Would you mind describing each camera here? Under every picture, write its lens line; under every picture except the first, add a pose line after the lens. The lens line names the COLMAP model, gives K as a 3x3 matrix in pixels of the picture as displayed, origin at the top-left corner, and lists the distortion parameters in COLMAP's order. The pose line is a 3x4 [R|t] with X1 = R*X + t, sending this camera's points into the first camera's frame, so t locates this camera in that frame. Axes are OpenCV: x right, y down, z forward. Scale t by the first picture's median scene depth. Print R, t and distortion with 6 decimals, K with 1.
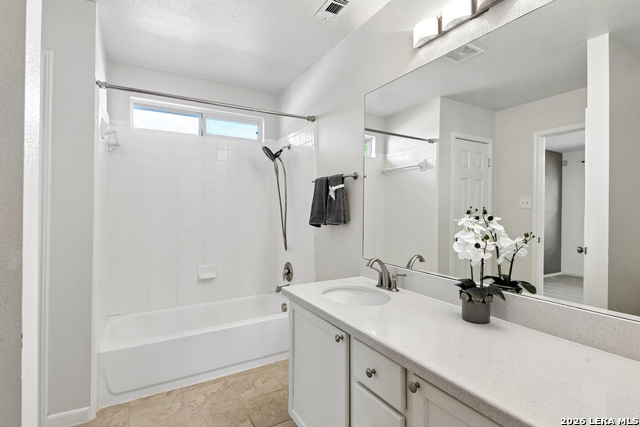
lens RADIAL K [[300.9, 0, 322.3], [0, 300.9, 216.1], [0, 0, 1]] dist [0.003470, 0.000199]
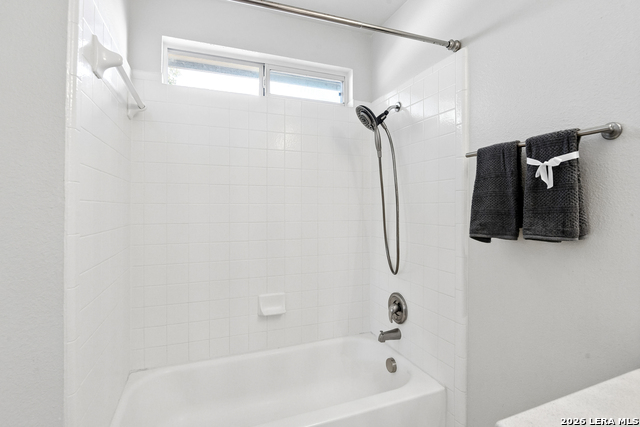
lens RADIAL K [[296.4, 0, 320.3], [0, 296.4, 215.6], [0, 0, 1]] dist [0.016155, -0.016269]
pose [[0.987529, 0.002204, -0.157421, -0.183368], [-0.000770, 0.999958, 0.009168, -0.011568], [0.157435, -0.008933, 0.987489, 0.391694]]
